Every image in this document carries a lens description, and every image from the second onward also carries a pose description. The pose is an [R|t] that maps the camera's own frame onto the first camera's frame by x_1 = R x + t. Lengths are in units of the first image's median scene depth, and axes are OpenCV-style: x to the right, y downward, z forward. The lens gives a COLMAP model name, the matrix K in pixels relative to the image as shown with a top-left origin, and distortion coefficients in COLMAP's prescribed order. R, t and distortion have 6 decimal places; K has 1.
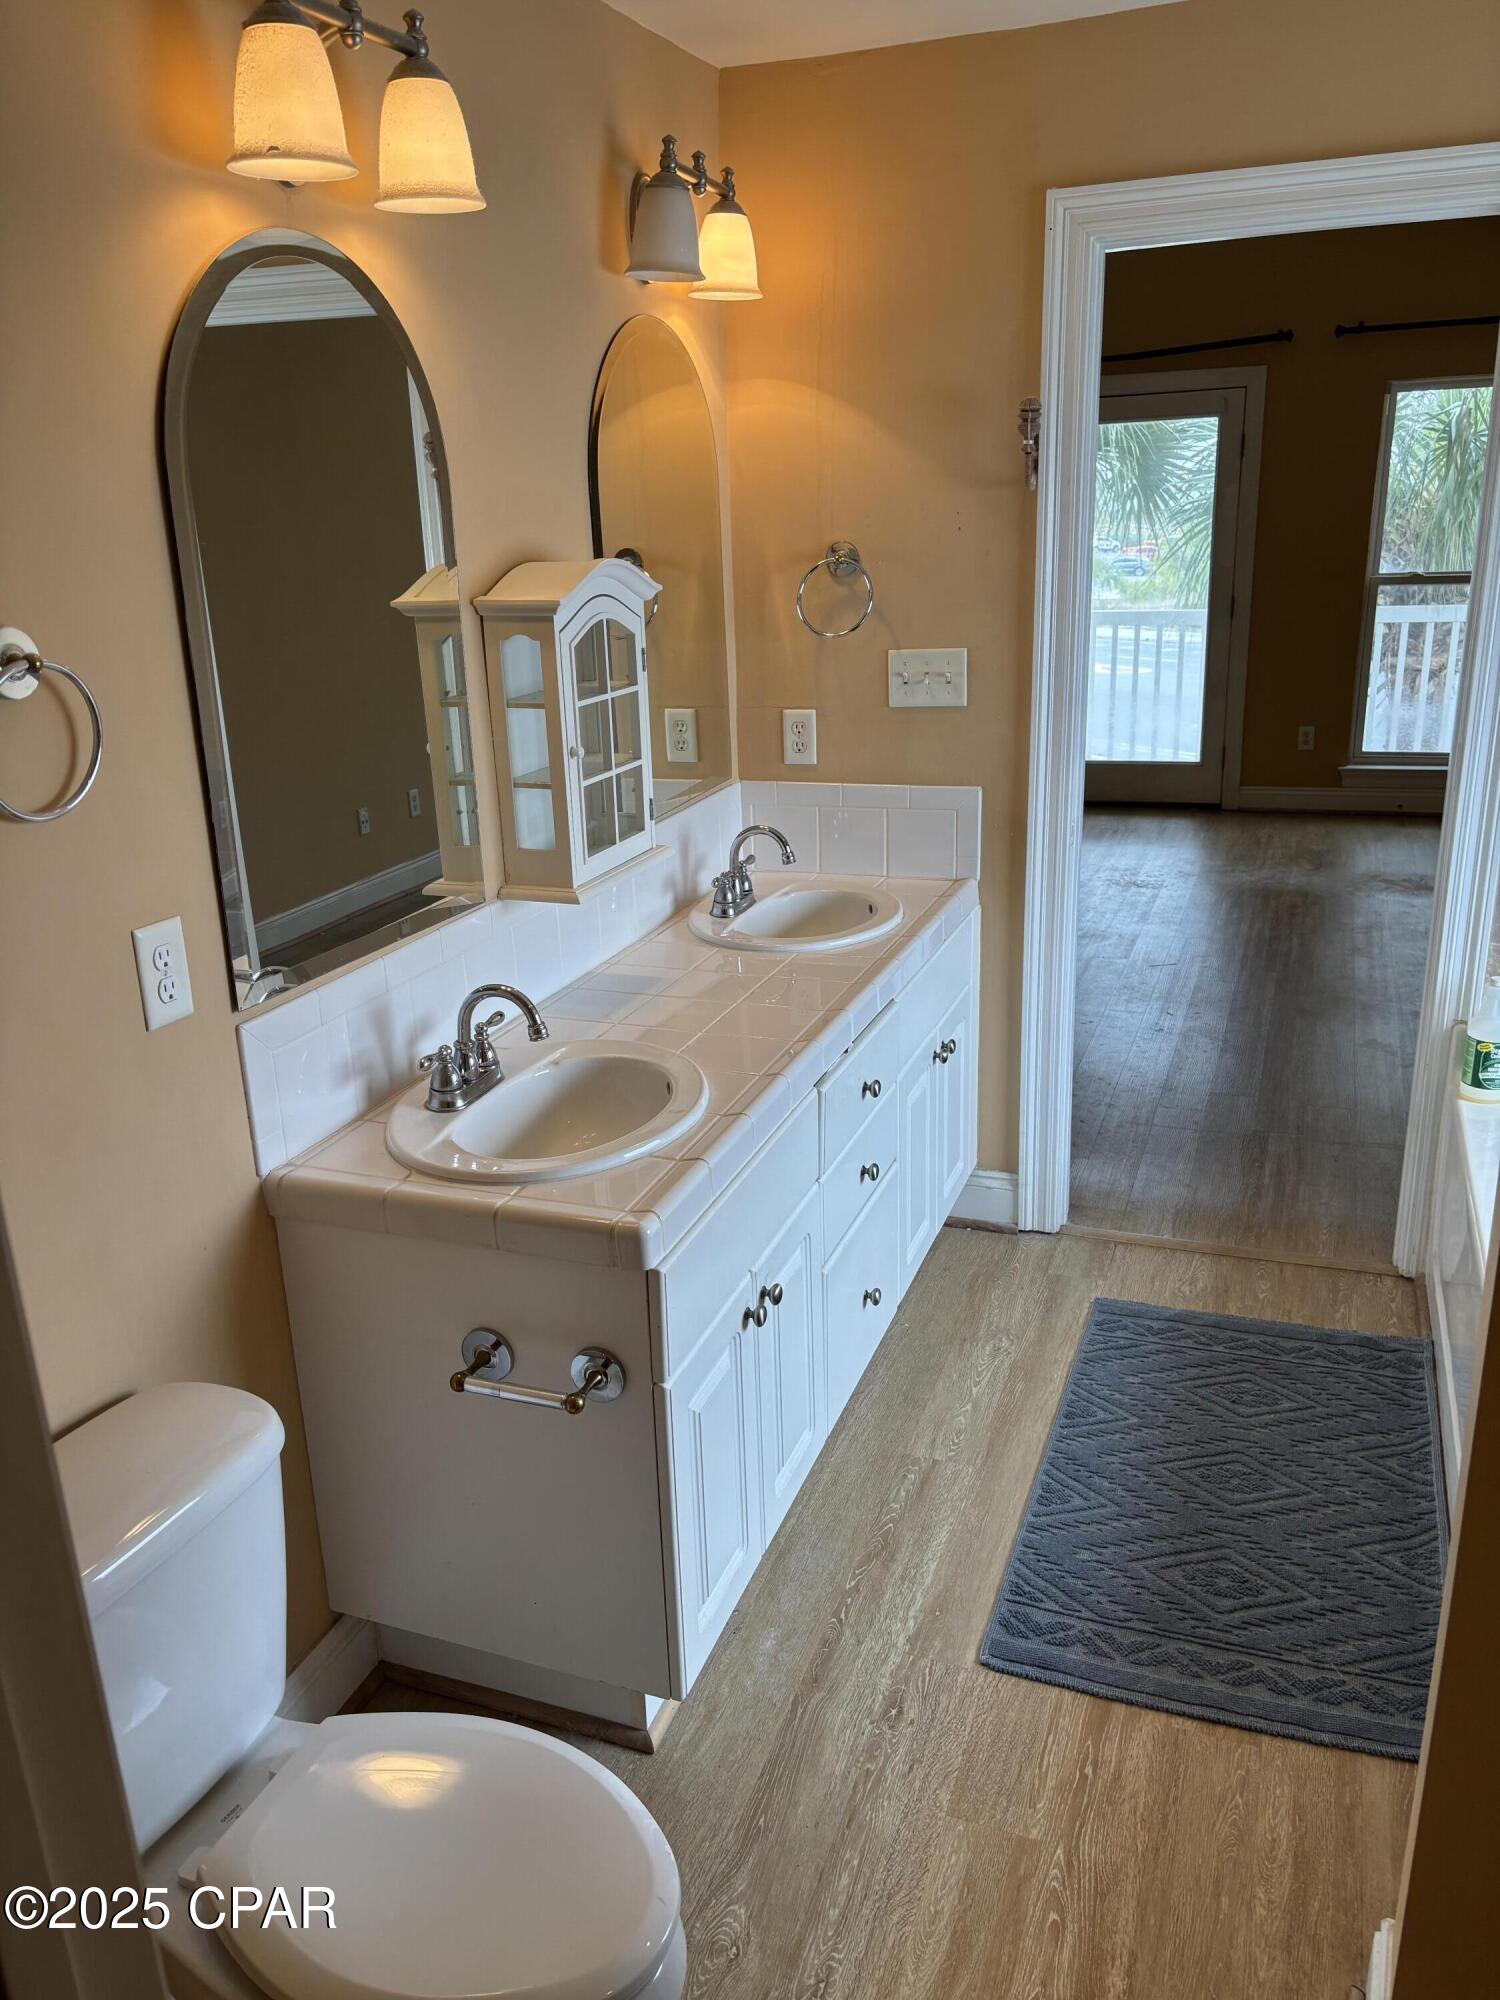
lens RADIAL K [[1519.5, 0, 750.0], [0, 1519.5, 1005.1], [0, 0, 1]] dist [0.048728, -0.049038]
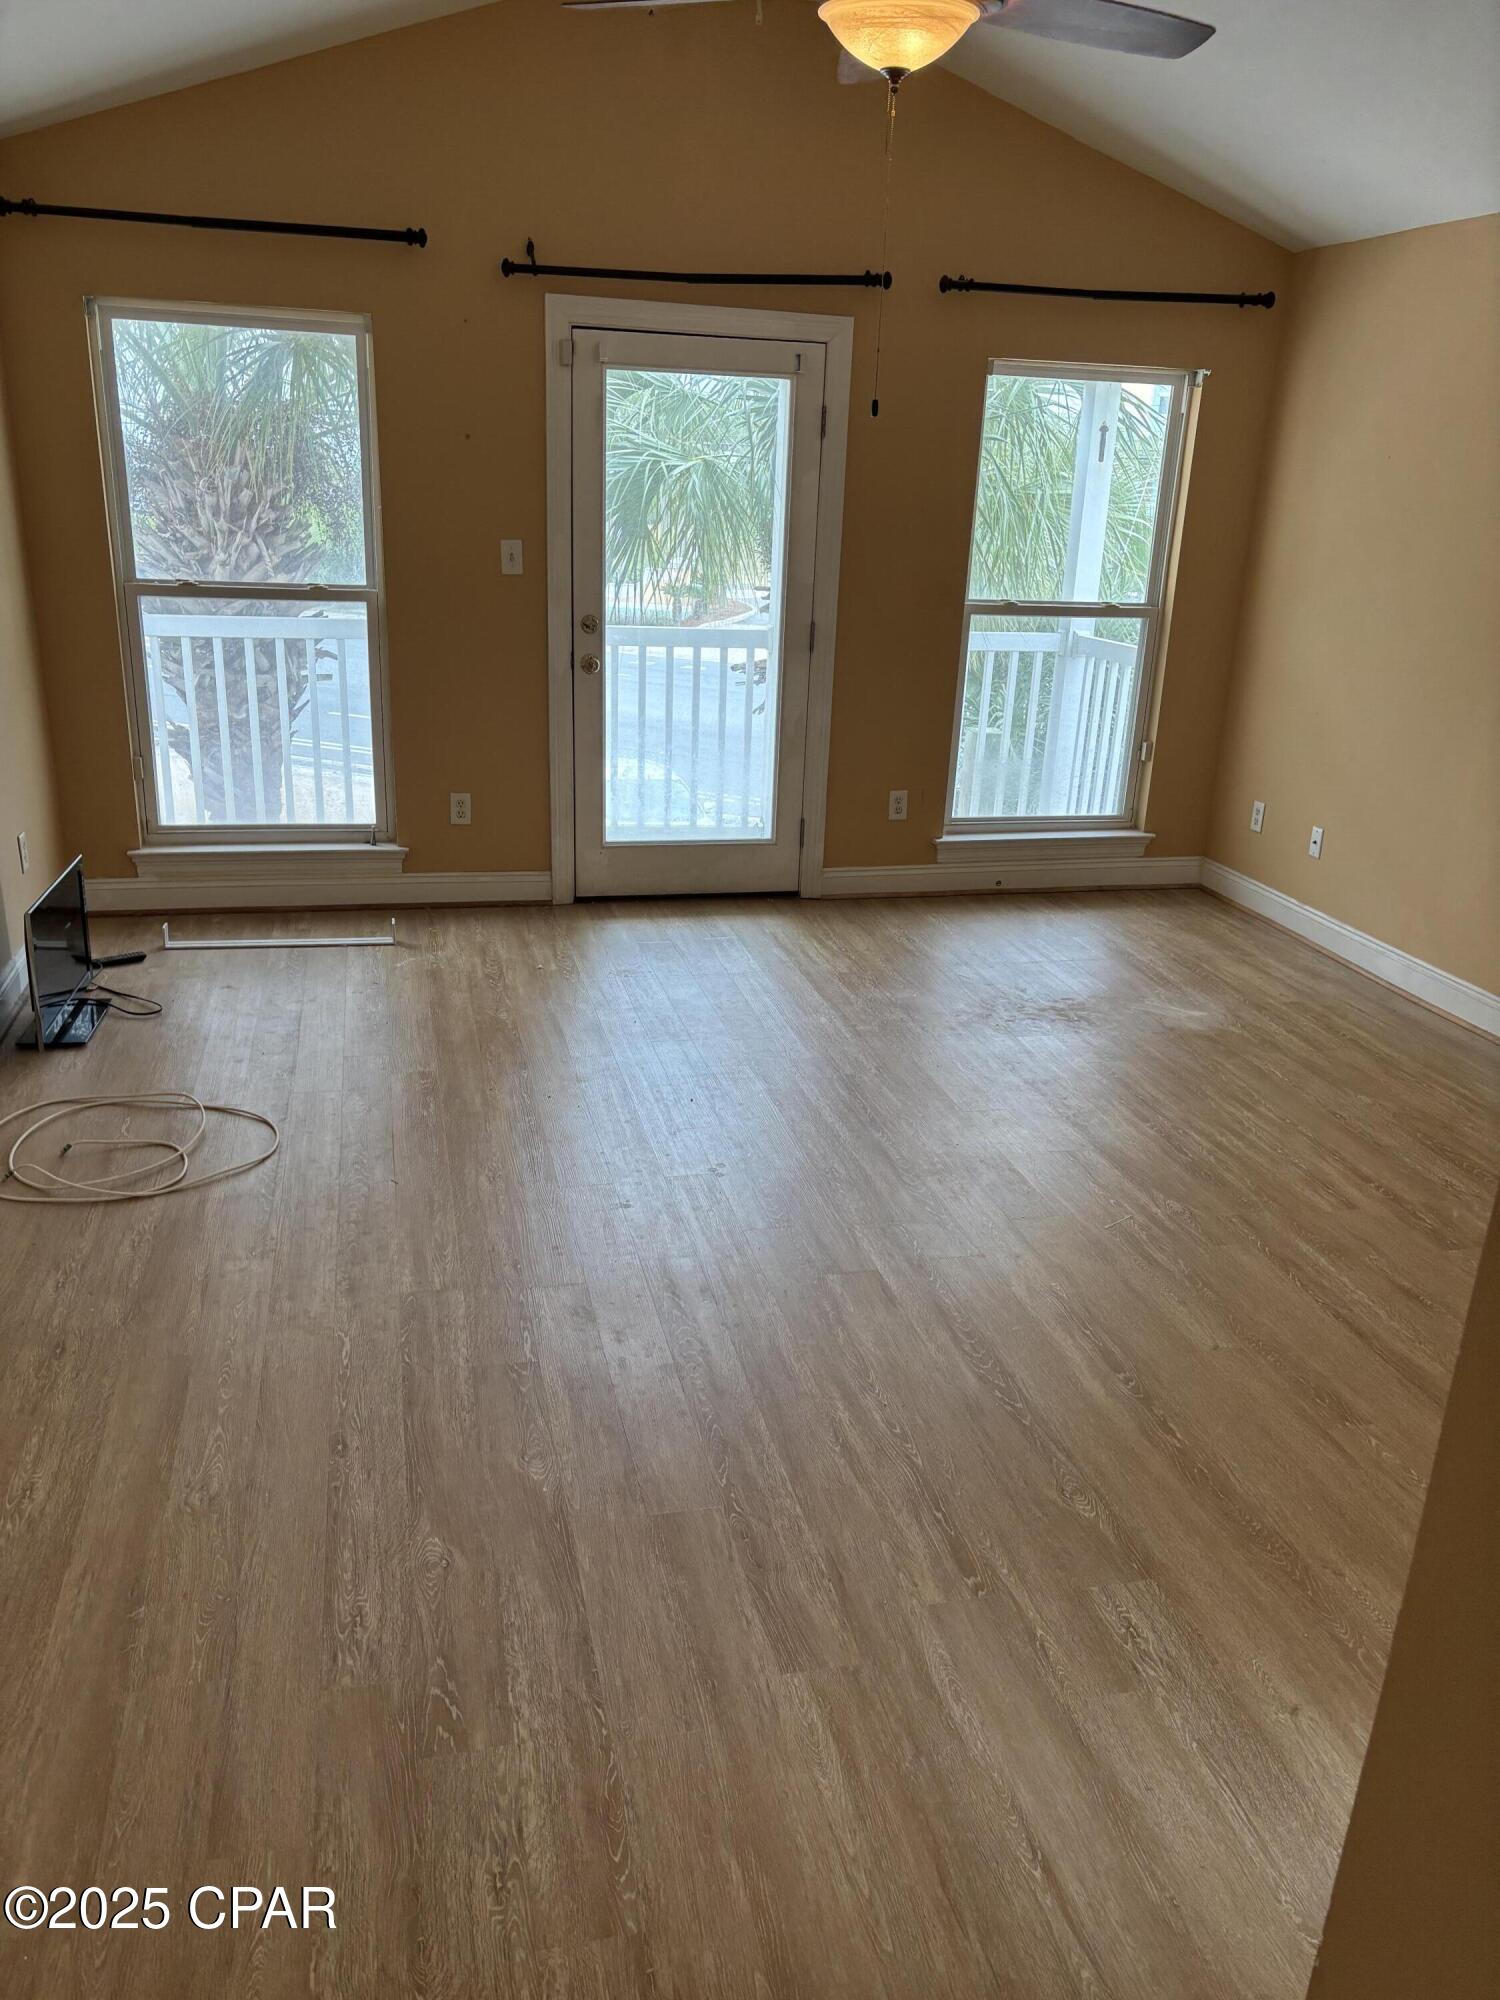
lens RADIAL K [[1519.5, 0, 762.3], [0, 1519.5, 1006.8], [0, 0, 1]] dist [0.048728, -0.049038]
pose [[0.822081, -0.118007, 0.557007, -0.151644], [0.107499, 0.992861, 0.051690, -0.123755], [-0.559130, 0.017385, 0.828898, 0.403364]]
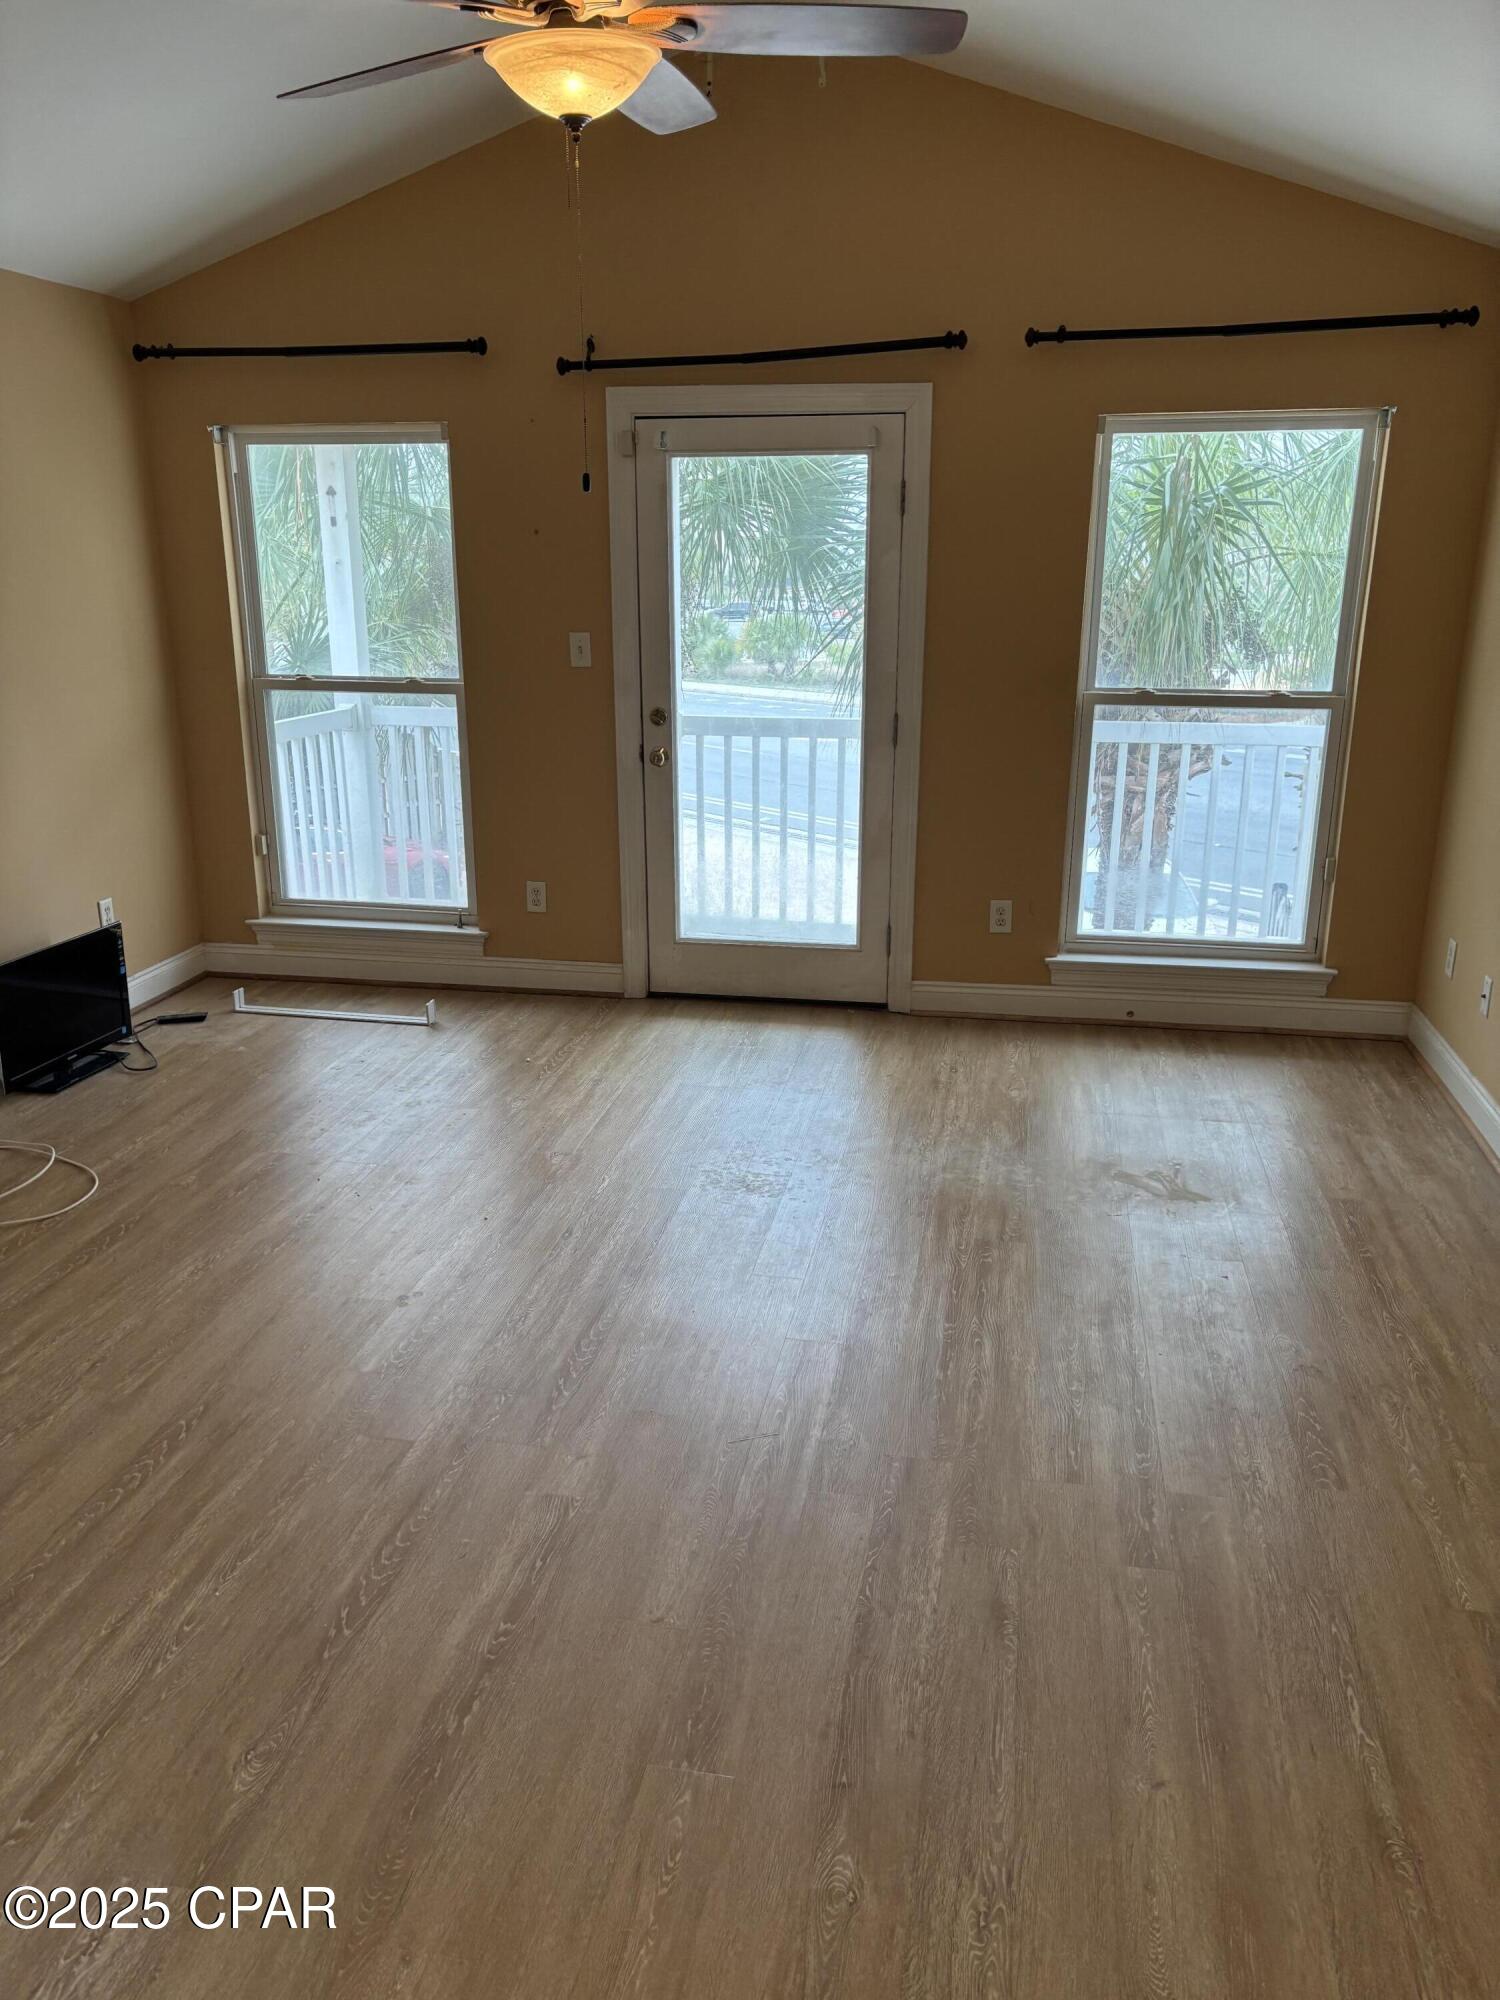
lens RADIAL K [[1519.5, 0, 739.4], [0, 1519.5, 1005.7], [0, 0, 1]] dist [0.048728, -0.049038]
pose [[0.985269, -0.010942, 0.170663, 0.131326], [0.016215, 0.999432, -0.029530, -0.119774], [-0.170243, 0.031862, 0.984887, 0.348176]]
